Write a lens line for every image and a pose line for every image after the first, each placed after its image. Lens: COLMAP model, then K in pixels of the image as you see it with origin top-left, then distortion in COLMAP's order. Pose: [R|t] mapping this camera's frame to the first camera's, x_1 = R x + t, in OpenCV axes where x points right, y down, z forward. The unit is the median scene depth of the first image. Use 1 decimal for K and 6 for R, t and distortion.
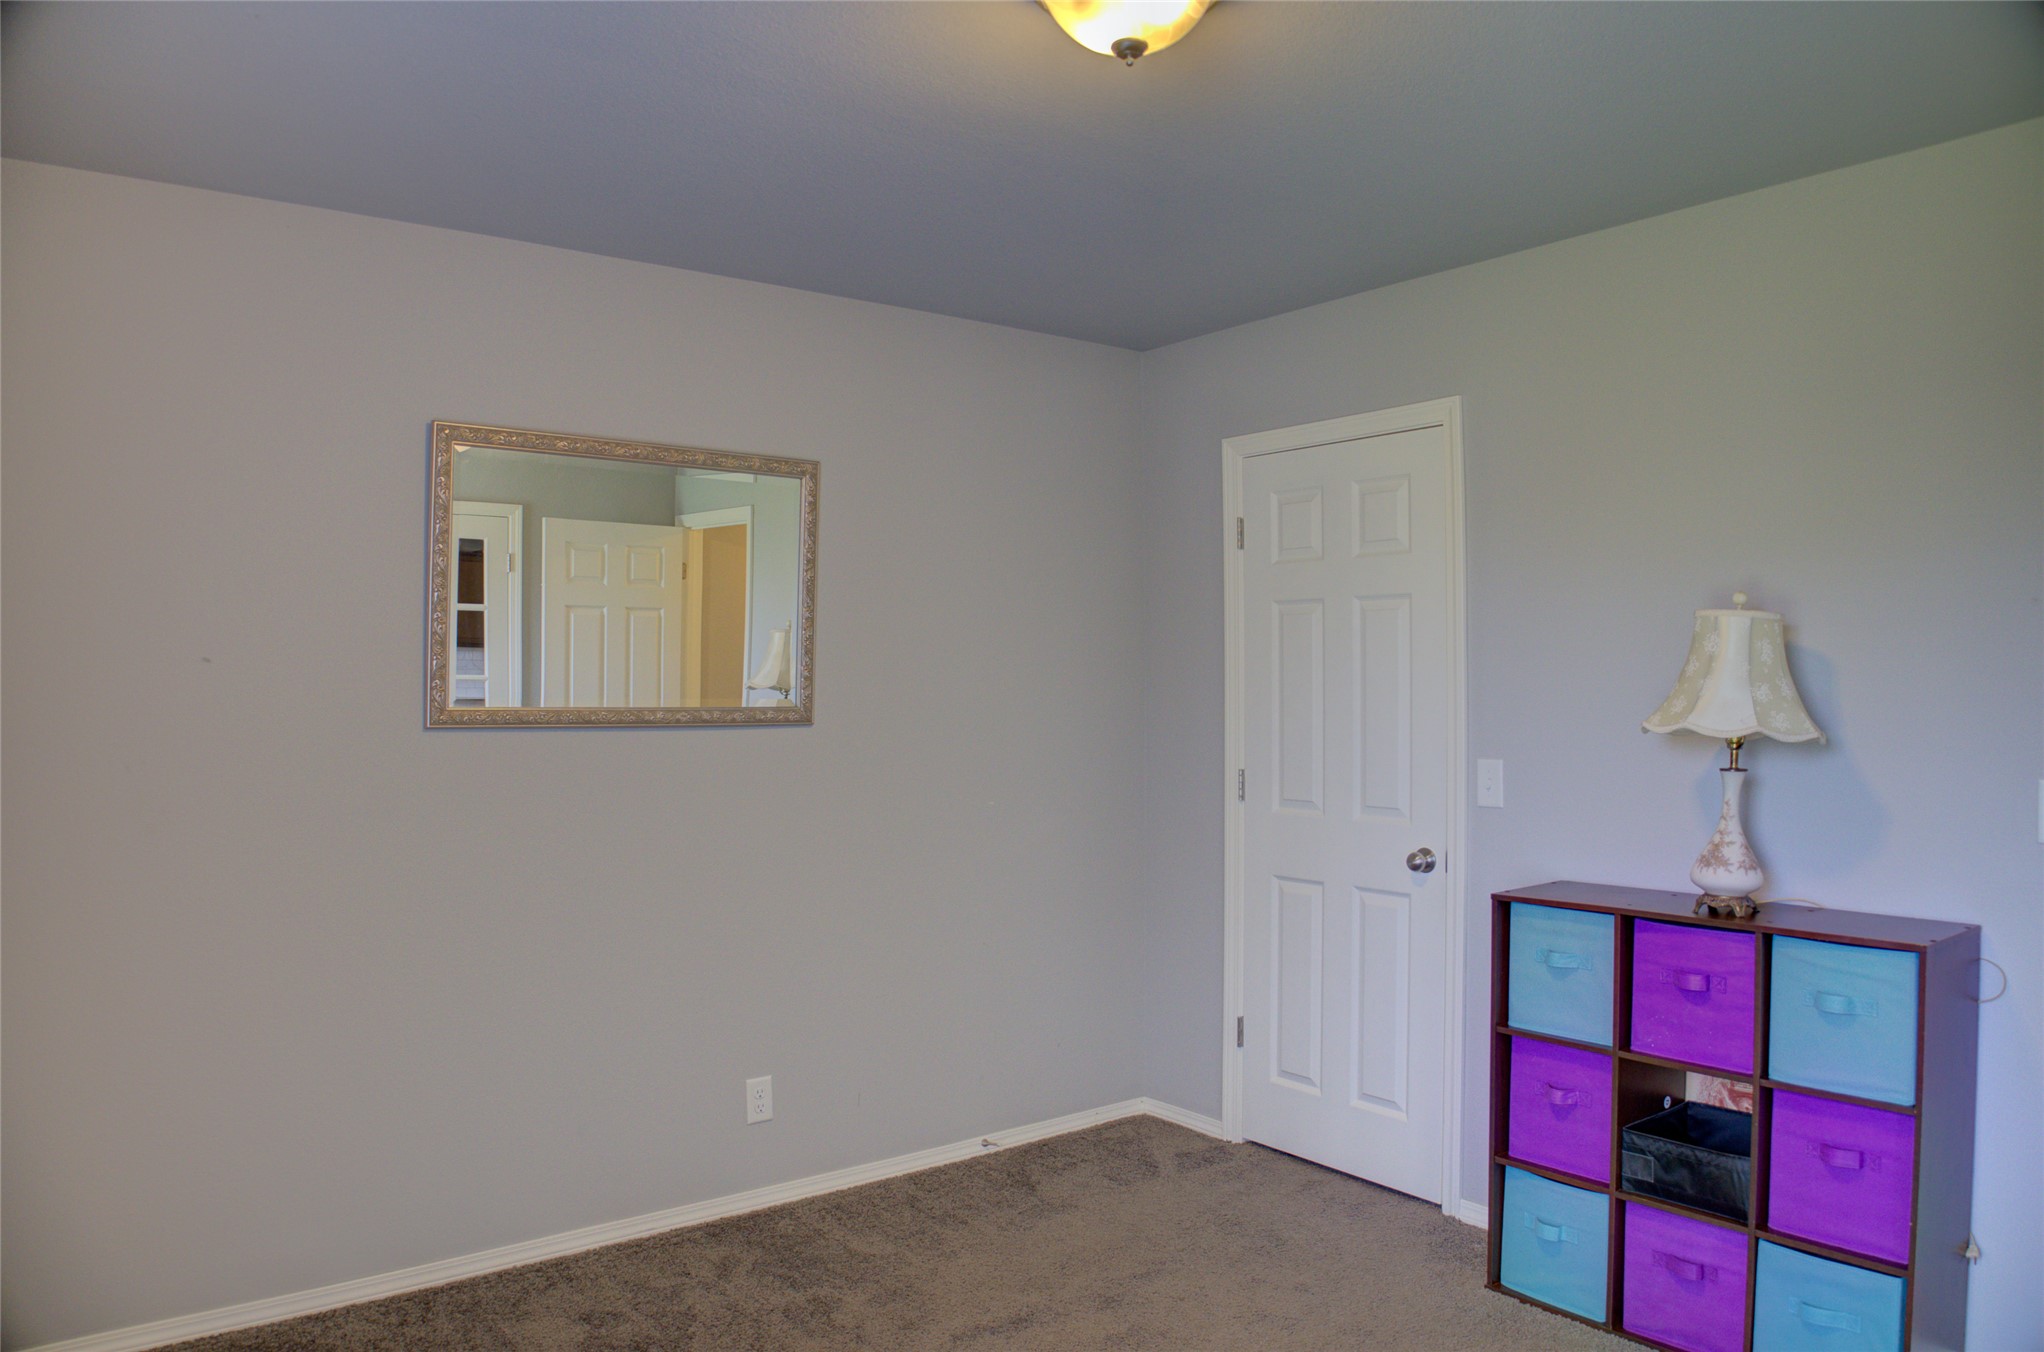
lens RADIAL K [[1387.3, 0, 1023.2], [0, 1387.3, 680.4], [0, 0, 1]] dist [-0.149844, 0.061860]
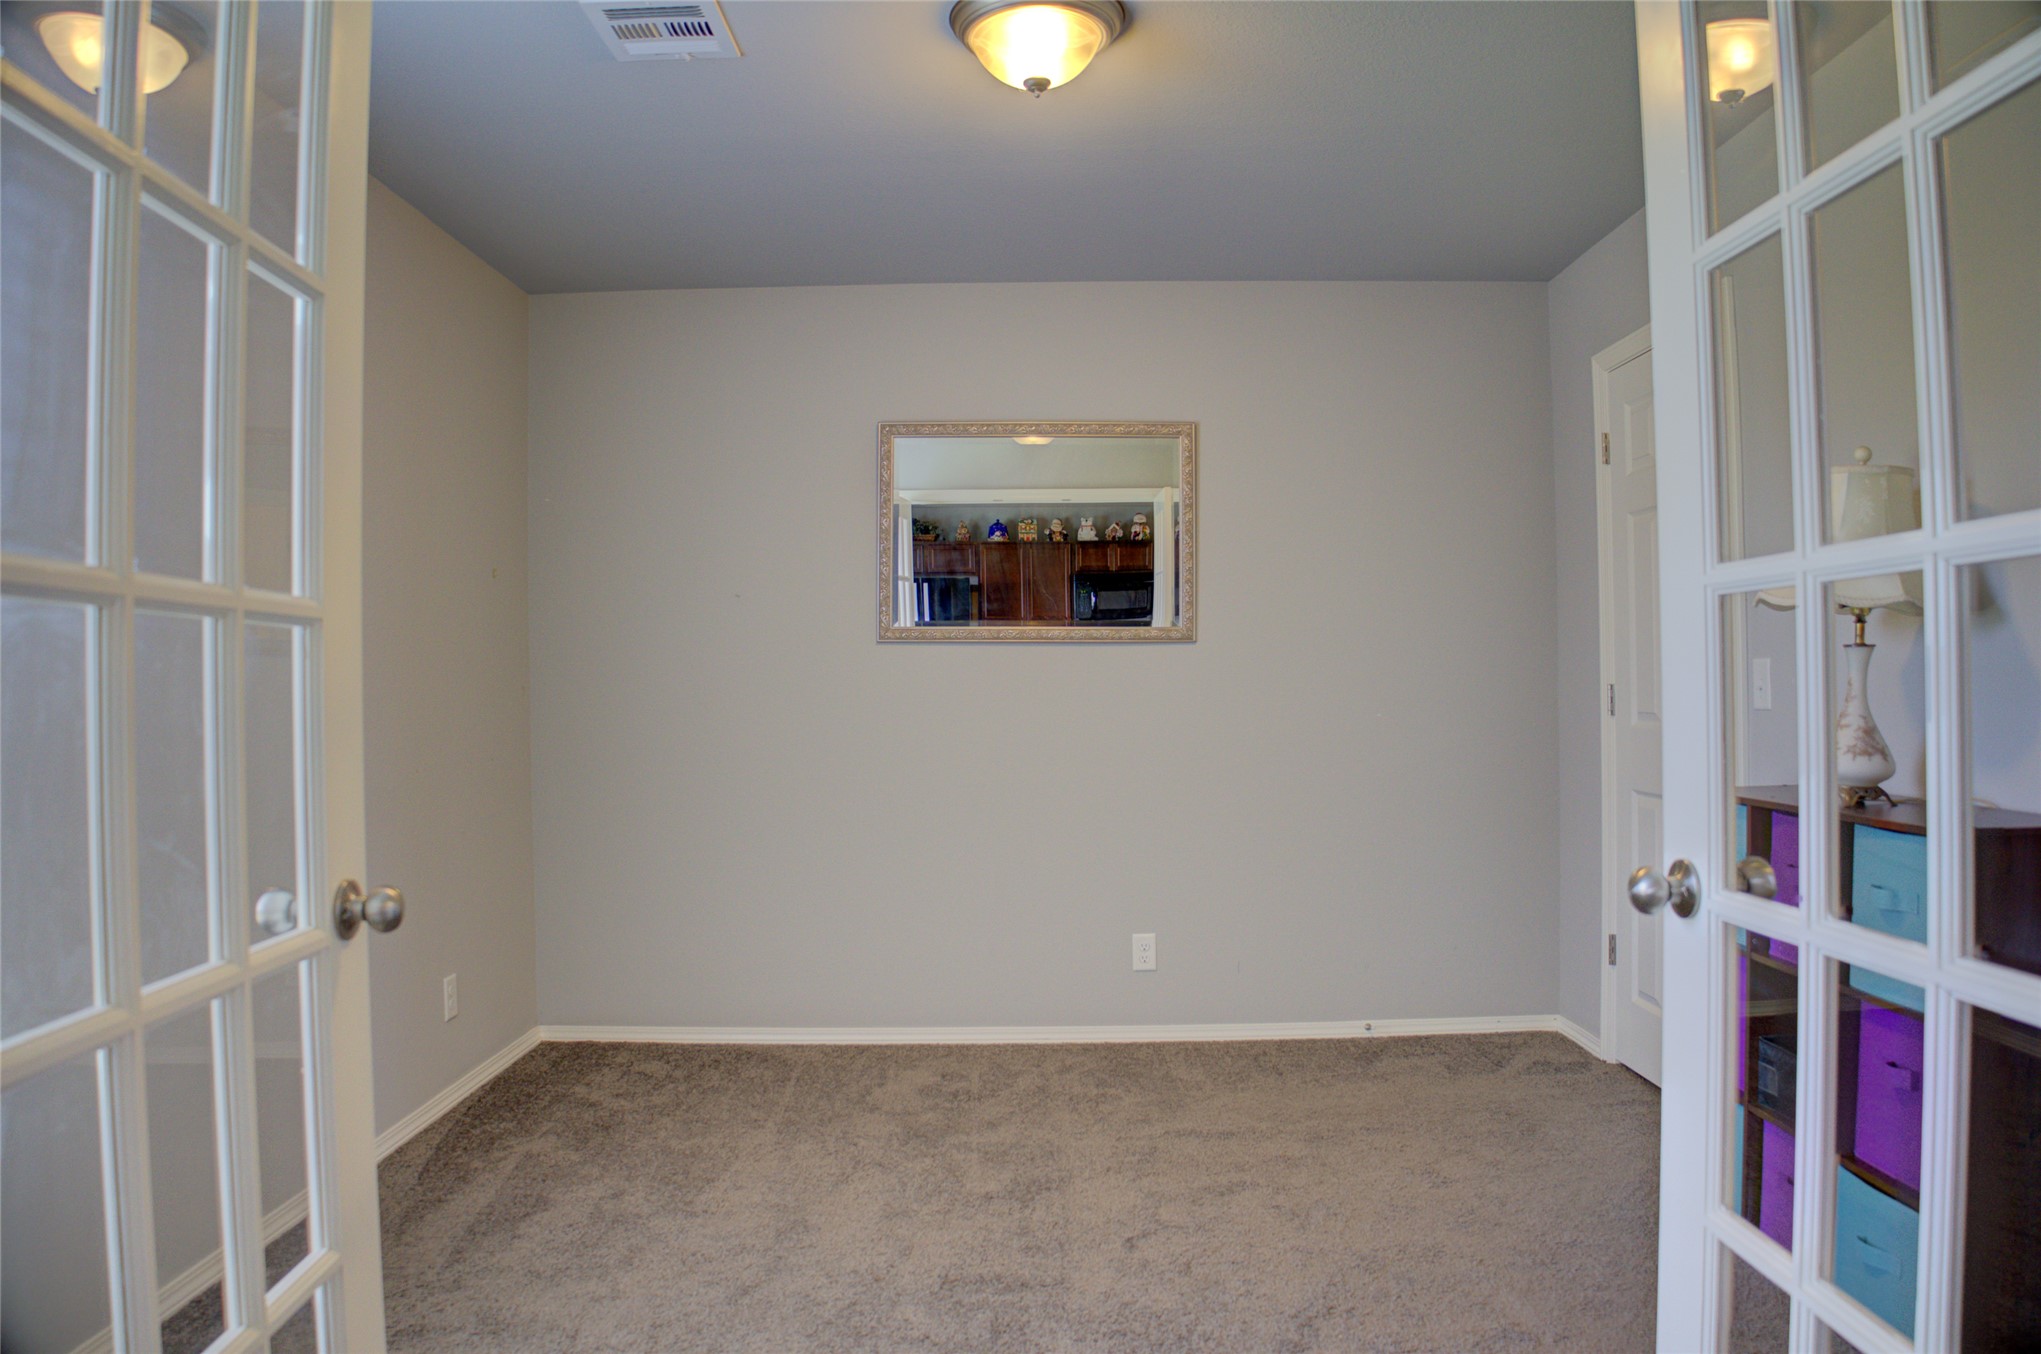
lens RADIAL K [[1385.2, 0, 1011.5], [0, 1385.2, 673.8], [0, 0, 1]] dist [-0.149844, 0.061860]
pose [[0.786088, -0.008502, -0.618056, 0.498931], [0.009278, 0.999955, -0.001955, 0.065130], [0.618045, -0.004197, 0.786132, -0.038075]]
